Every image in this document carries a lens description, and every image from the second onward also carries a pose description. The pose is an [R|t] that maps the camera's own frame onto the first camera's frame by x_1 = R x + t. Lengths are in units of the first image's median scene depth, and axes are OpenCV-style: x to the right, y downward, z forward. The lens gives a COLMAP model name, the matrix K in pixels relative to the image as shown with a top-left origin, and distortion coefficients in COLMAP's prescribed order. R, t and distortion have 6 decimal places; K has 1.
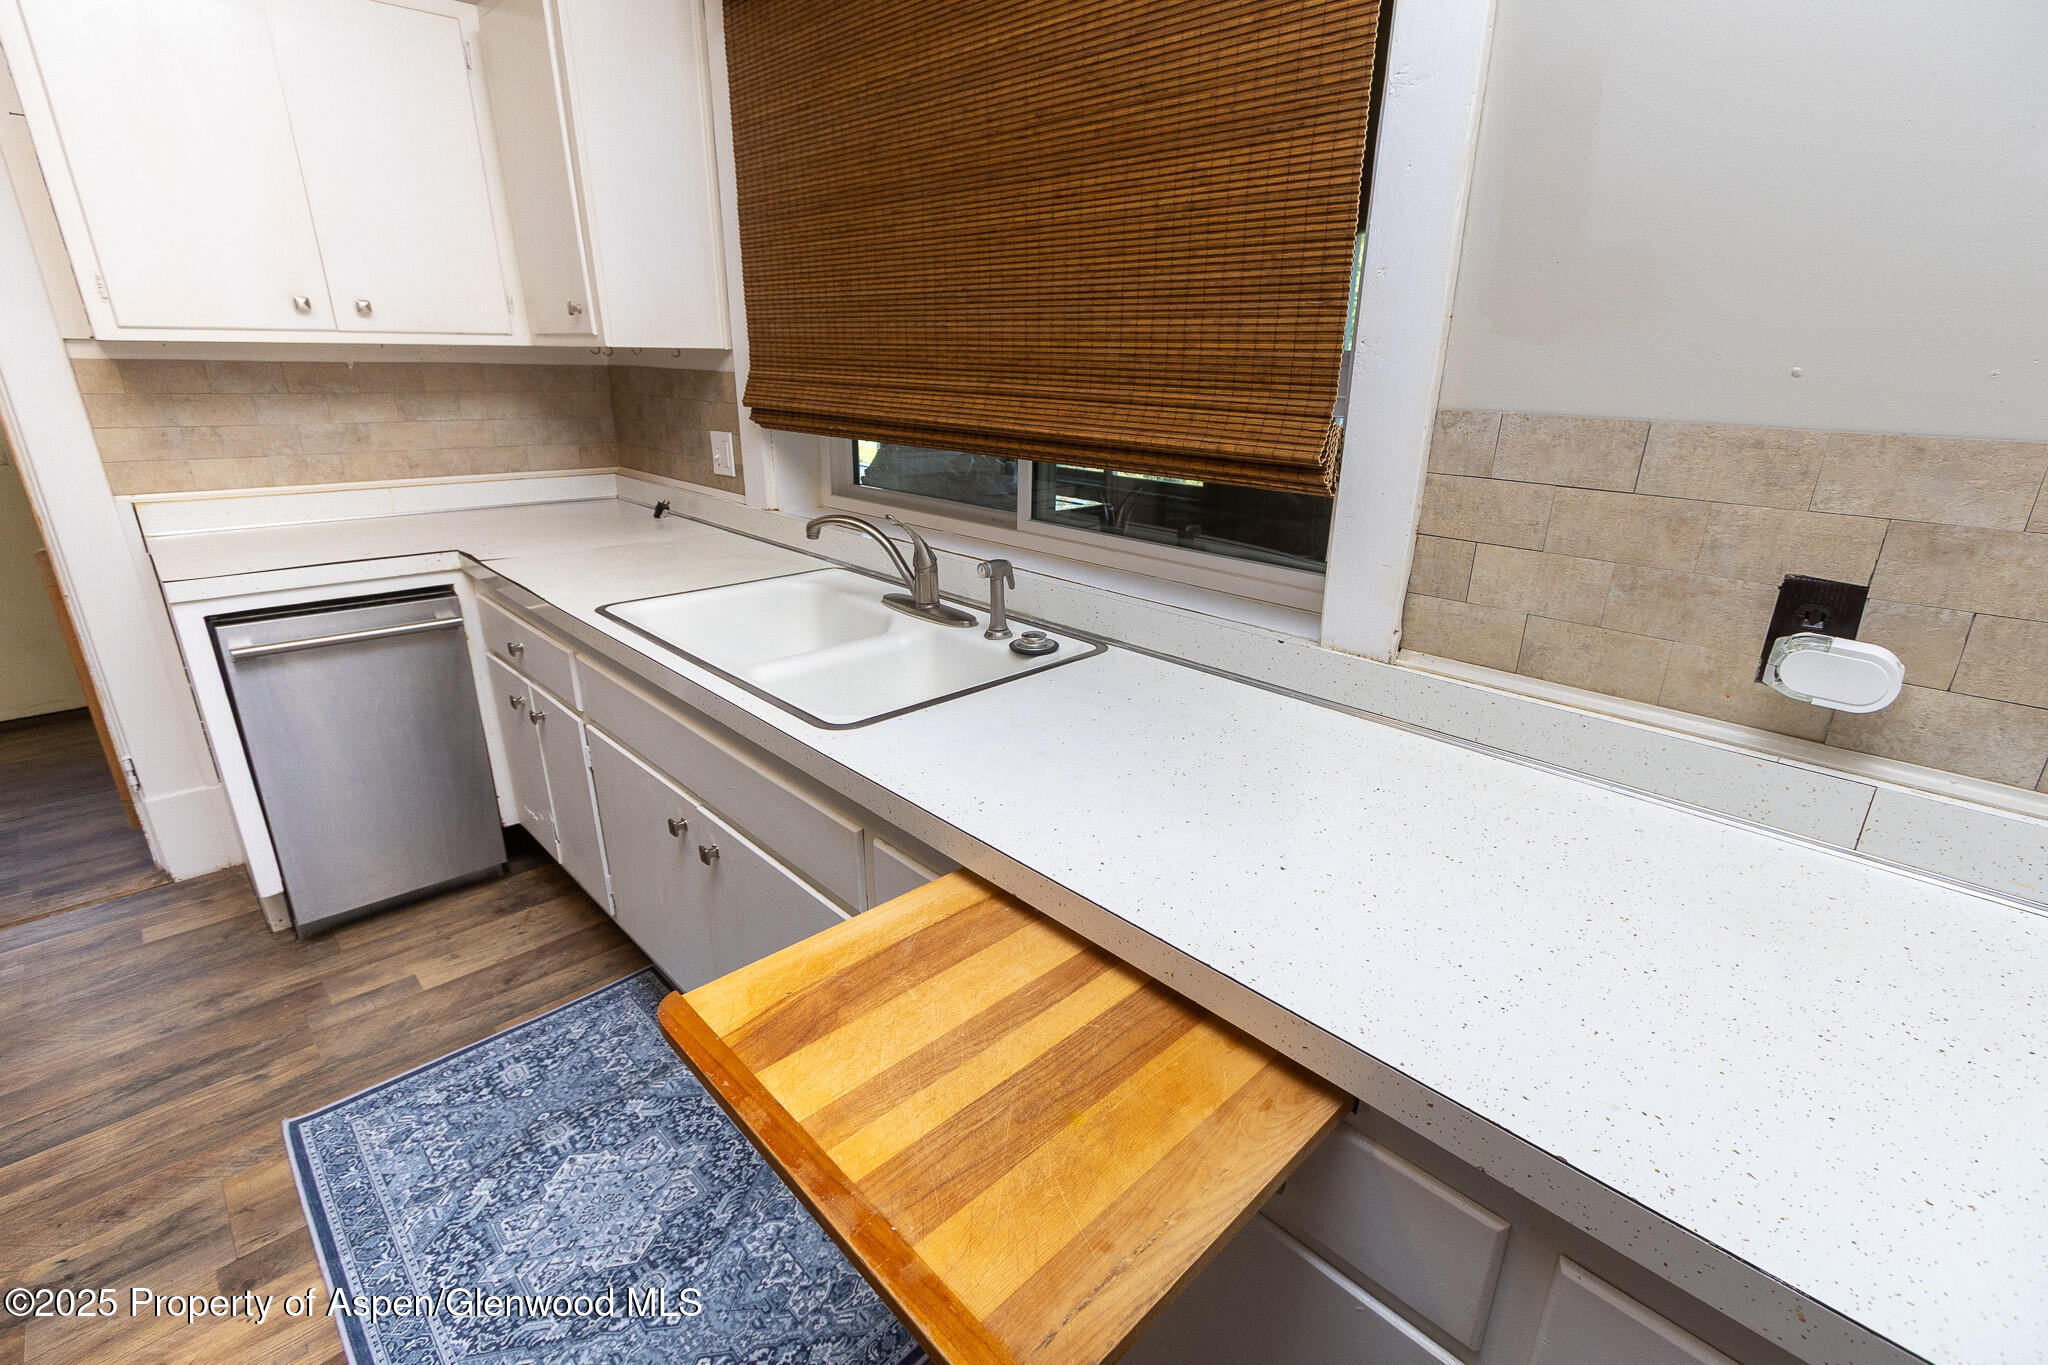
lens RADIAL K [[932.4, 0, 1039.4], [0, 932.4, 690.4], [0, 0, 1]] dist [0.007741, -0.009174]
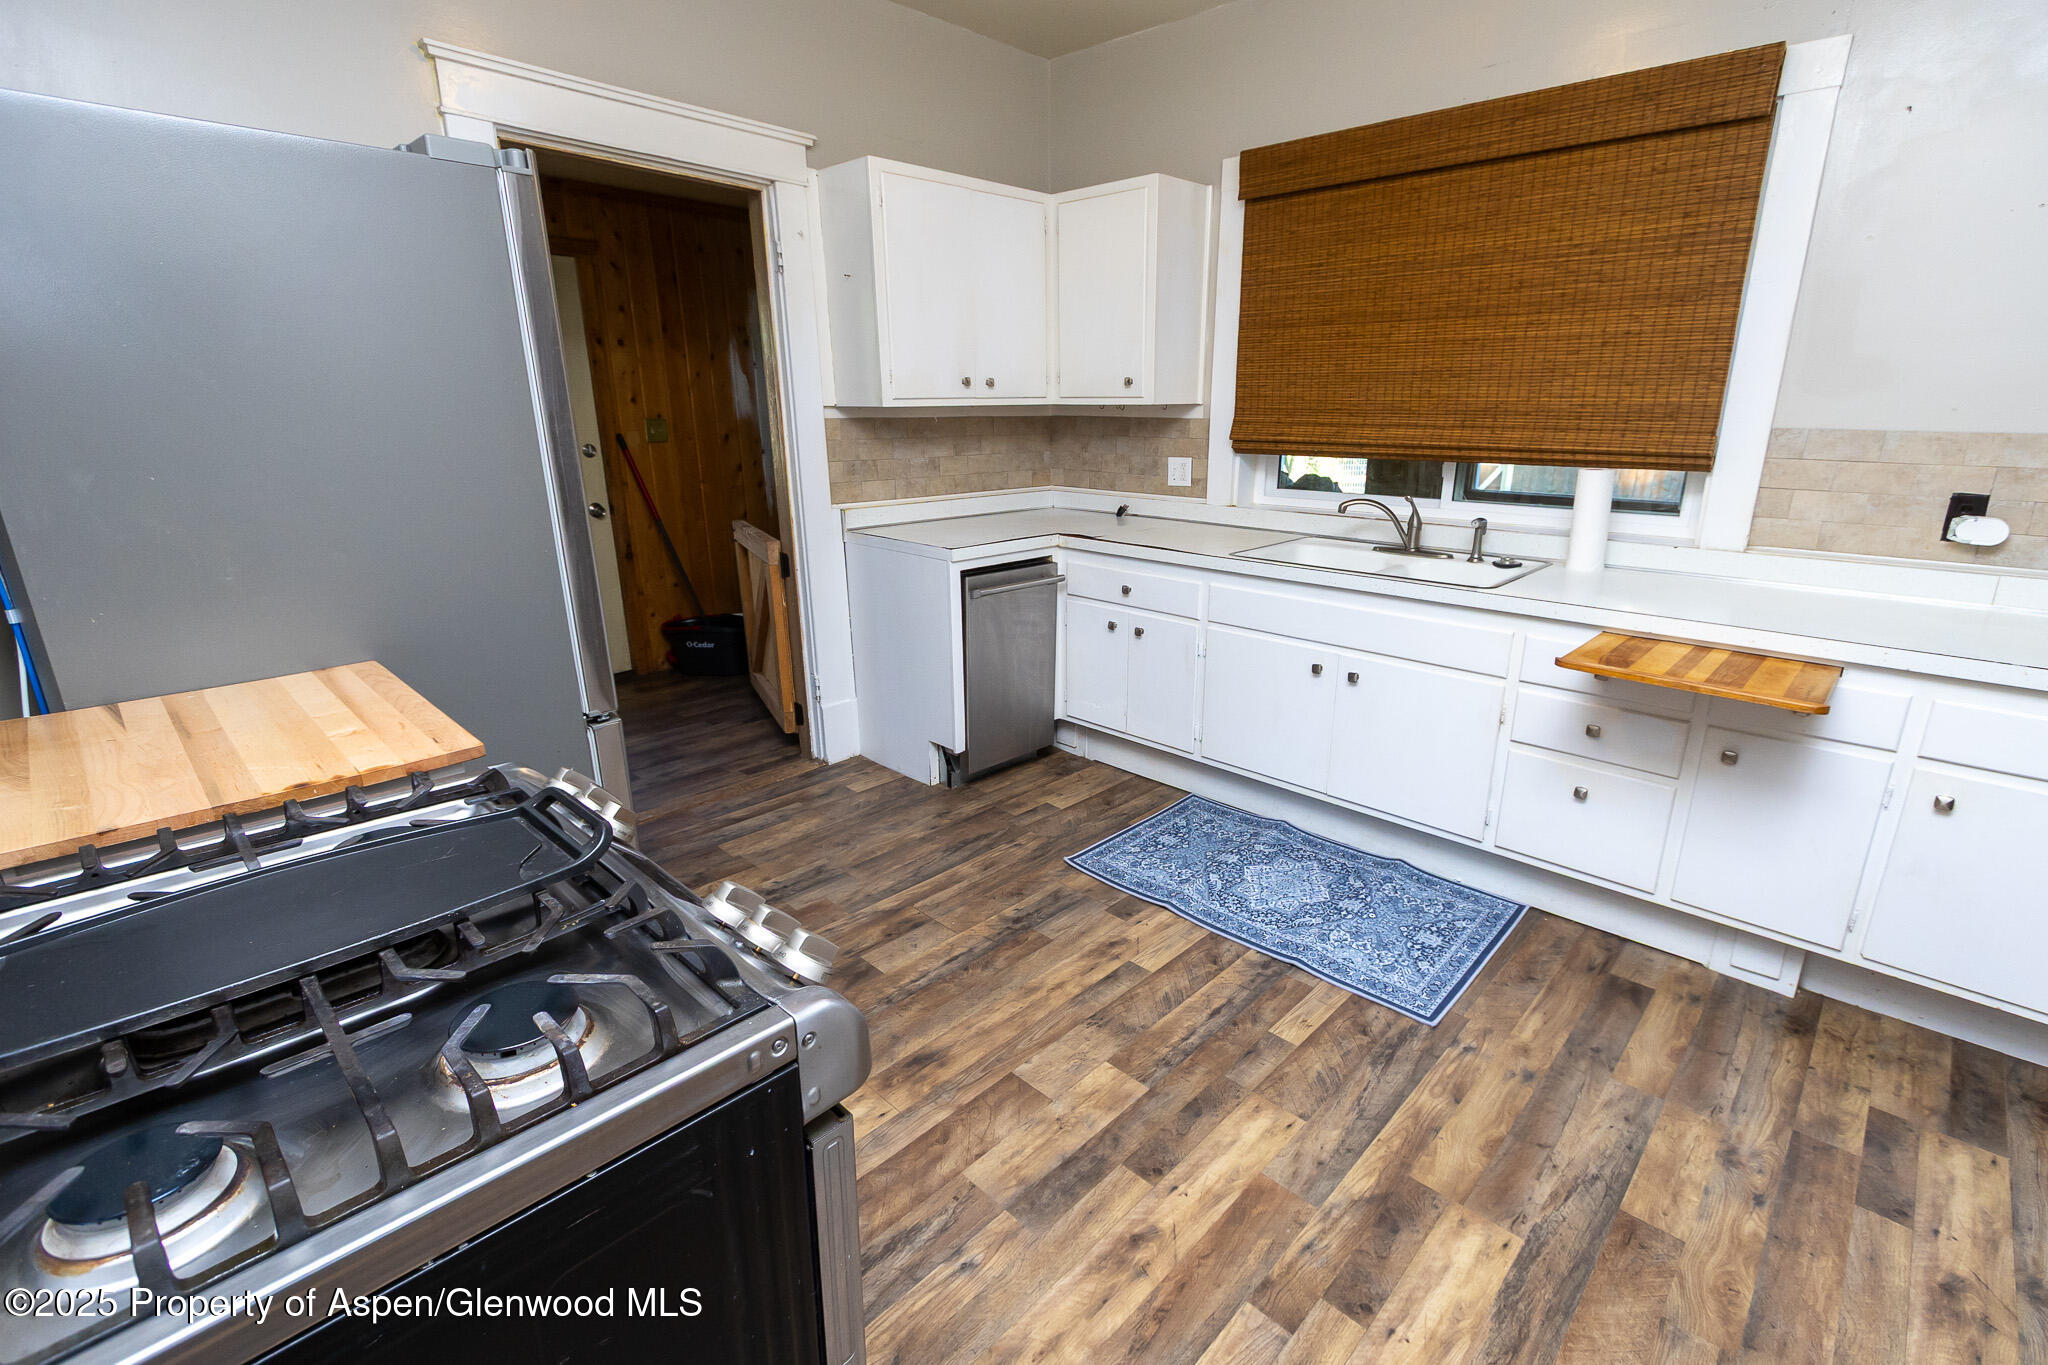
lens RADIAL K [[937.1, 0, 1042.7], [0, 937.1, 684.3], [0, 0, 1]] dist [-0.001226, -0.003403]
pose [[0.999346, -0.028746, 0.021952, -0.913830], [0.029736, 0.998489, -0.046210, 0.233006], [-0.020591, 0.046832, 0.998691, -0.751300]]
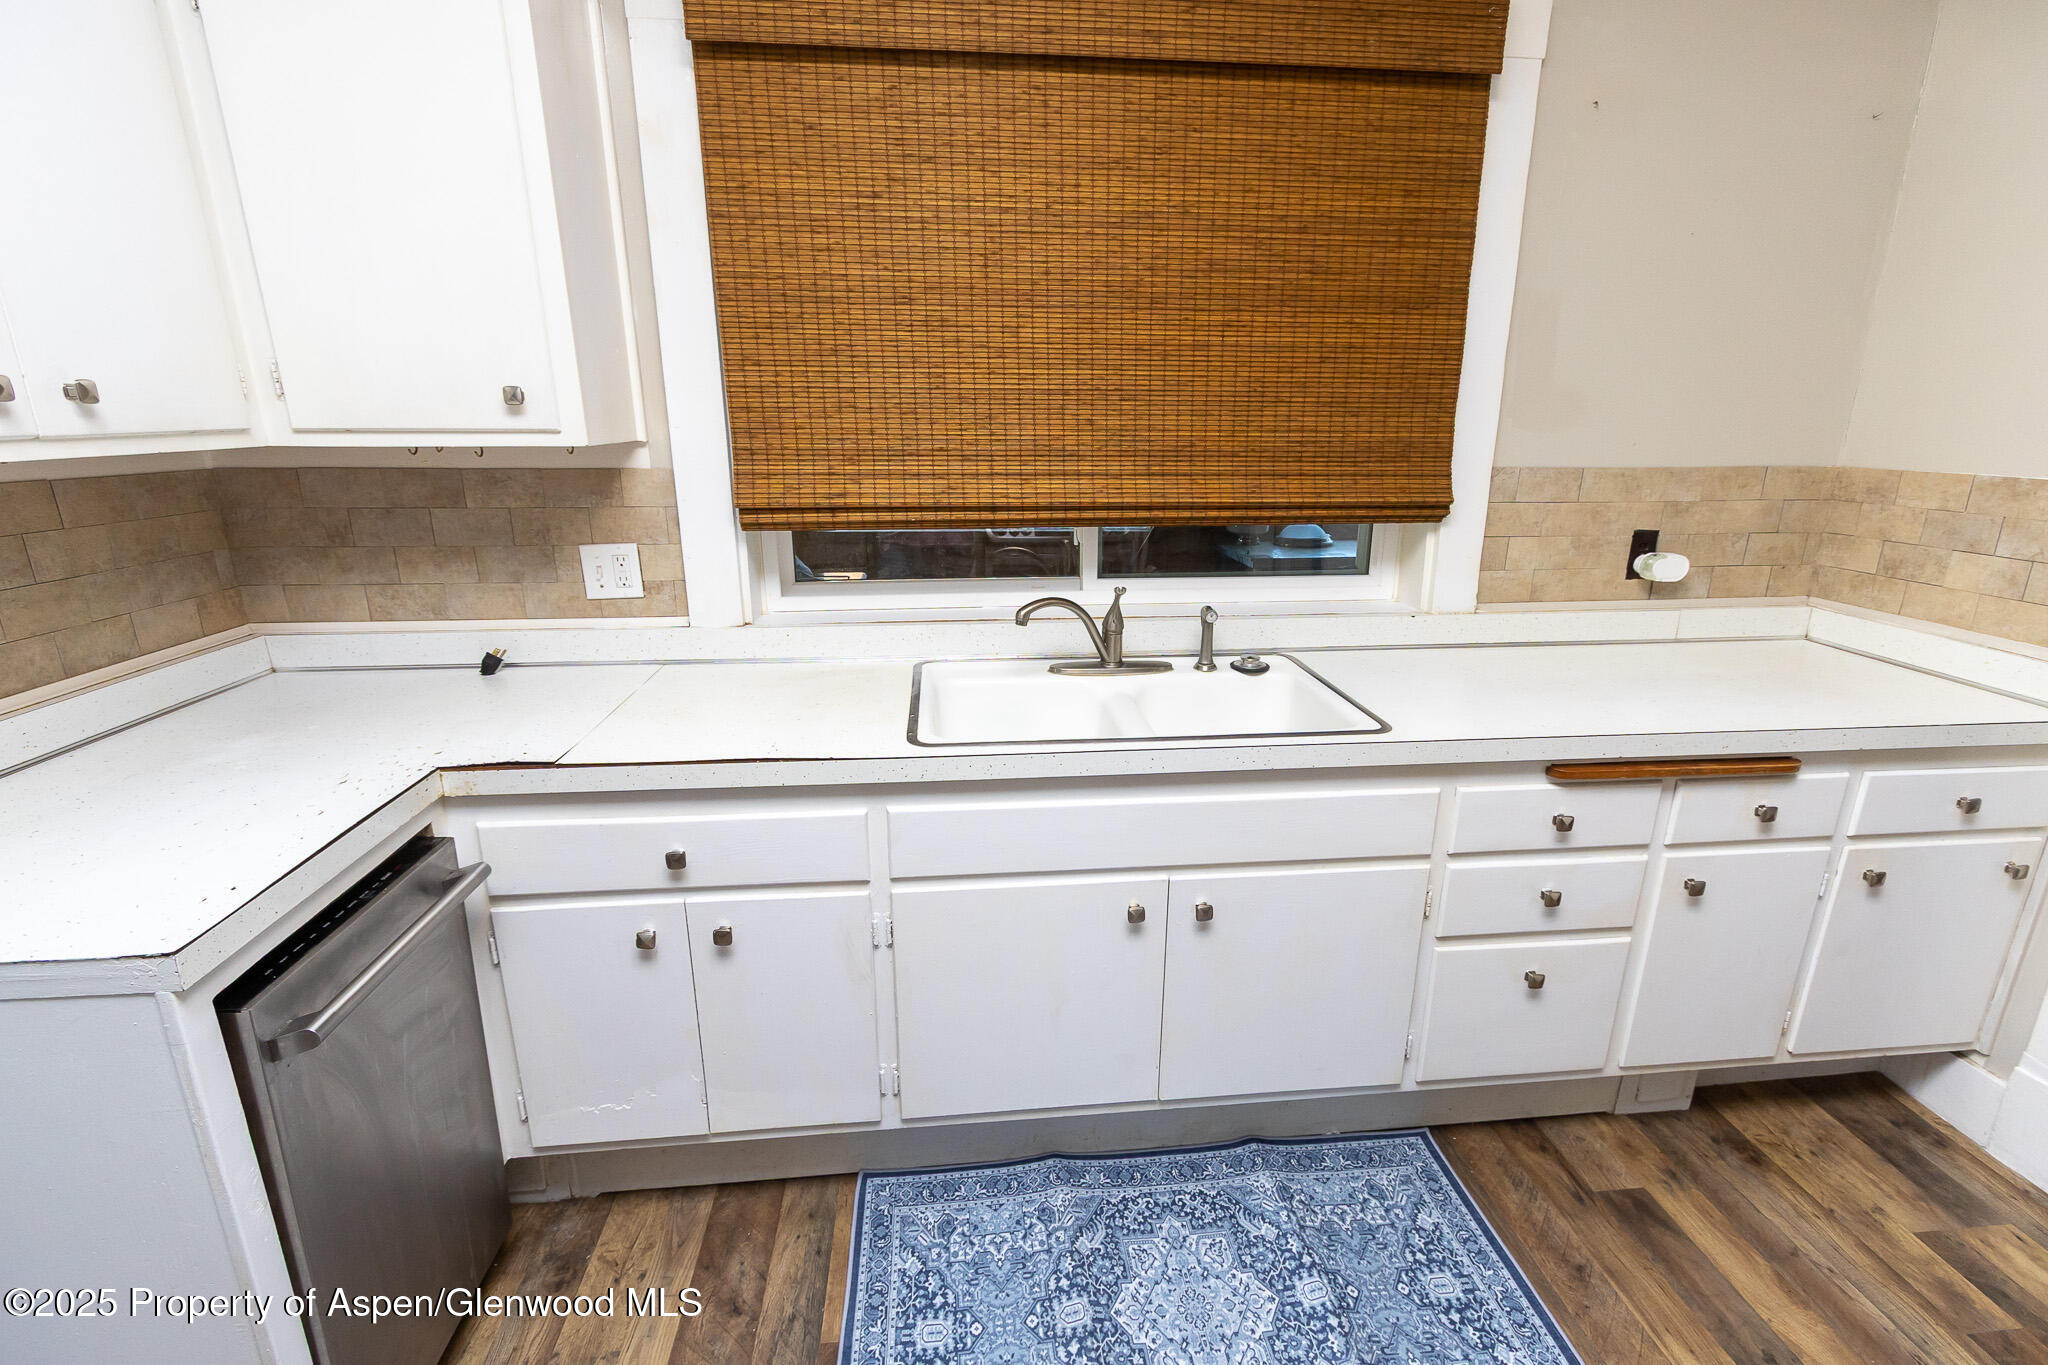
lens RADIAL K [[956.9, 0, 1055.8], [0, 956.9, 690.0], [0, 0, 1]] dist [0.000999, -0.000704]
pose [[0.617251, -0.236178, 0.750481, -1.110477], [0.271065, 0.959317, 0.078956, -0.183379], [-0.738597, 0.154693, 0.656159, 0.328805]]
